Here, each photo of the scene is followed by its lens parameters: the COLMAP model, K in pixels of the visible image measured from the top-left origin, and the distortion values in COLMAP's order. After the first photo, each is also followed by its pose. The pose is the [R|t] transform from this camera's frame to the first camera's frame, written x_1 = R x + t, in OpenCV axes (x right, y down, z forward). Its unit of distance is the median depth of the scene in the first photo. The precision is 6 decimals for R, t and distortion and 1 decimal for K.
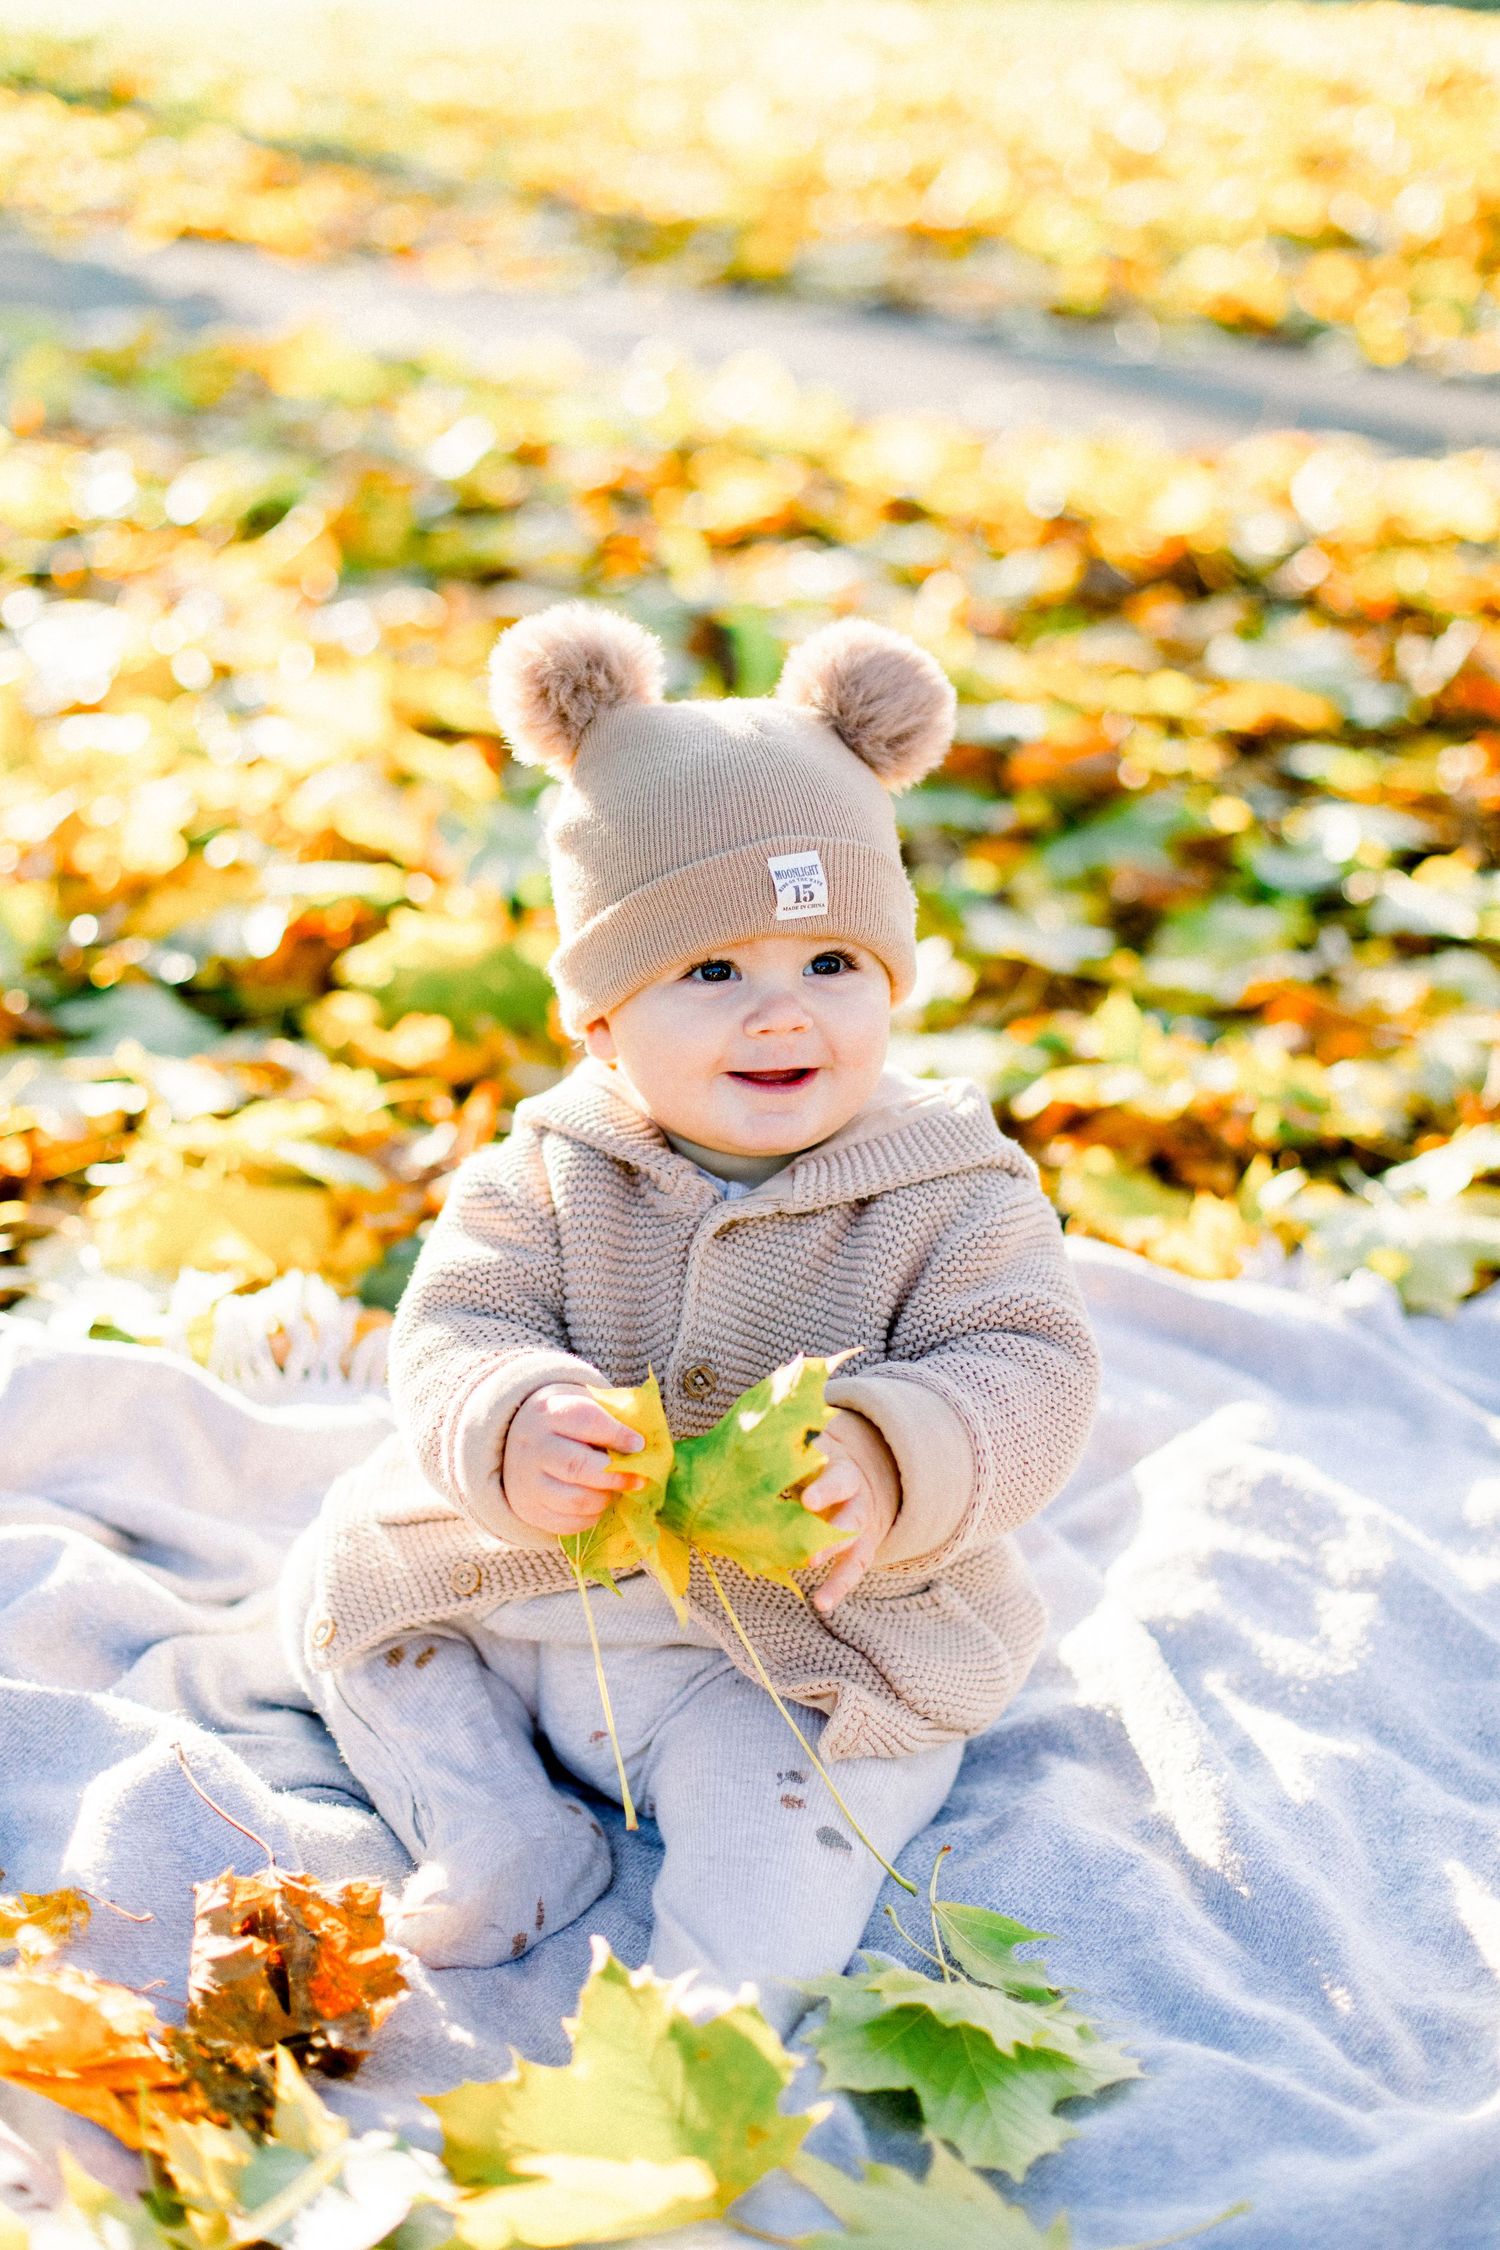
lens RADIAL K [[3088.1, 0, 756.9], [0, 3088.1, 1142.0], [0, 0, 1]] dist [-0.032716, 0.000000]
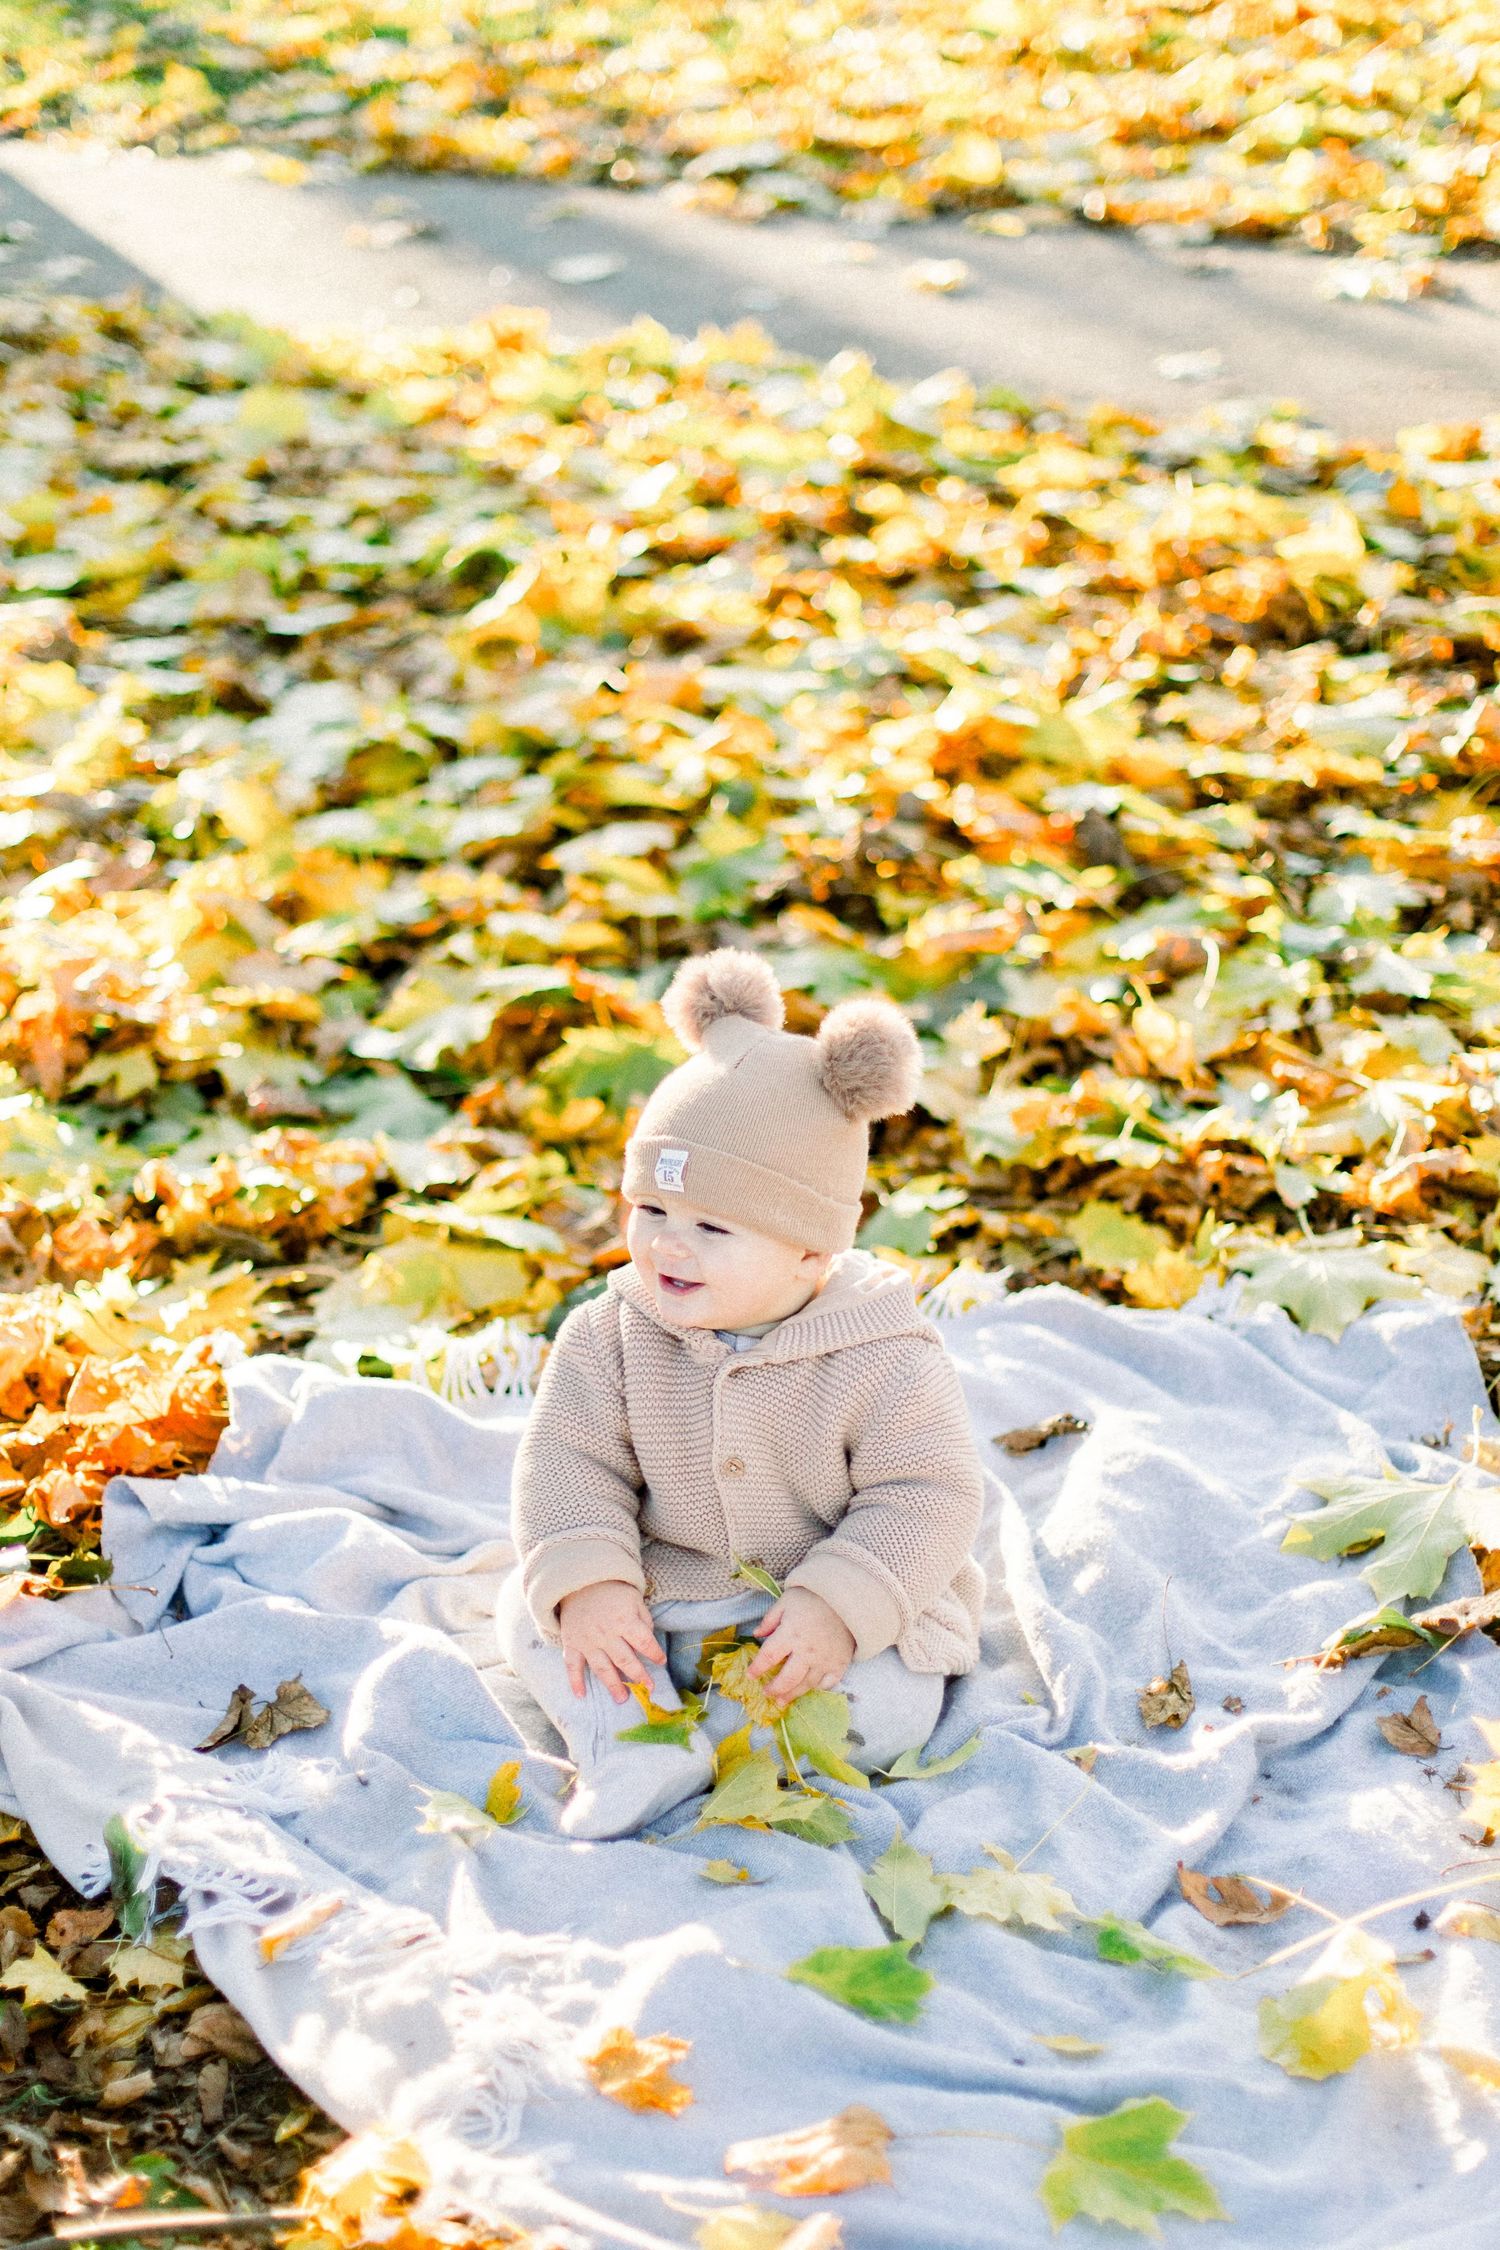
lens RADIAL K [[3088.1, 0, 750.8], [0, 3088.1, 1120.7], [0, 0, 1]] dist [-0.032716, 0.000000]
pose [[0.997719, -0.007339, -0.067098, 0.069259], [0.009011, 0.999655, 0.024653, -0.093087], [0.066894, -0.025202, 0.997442, -0.456245]]
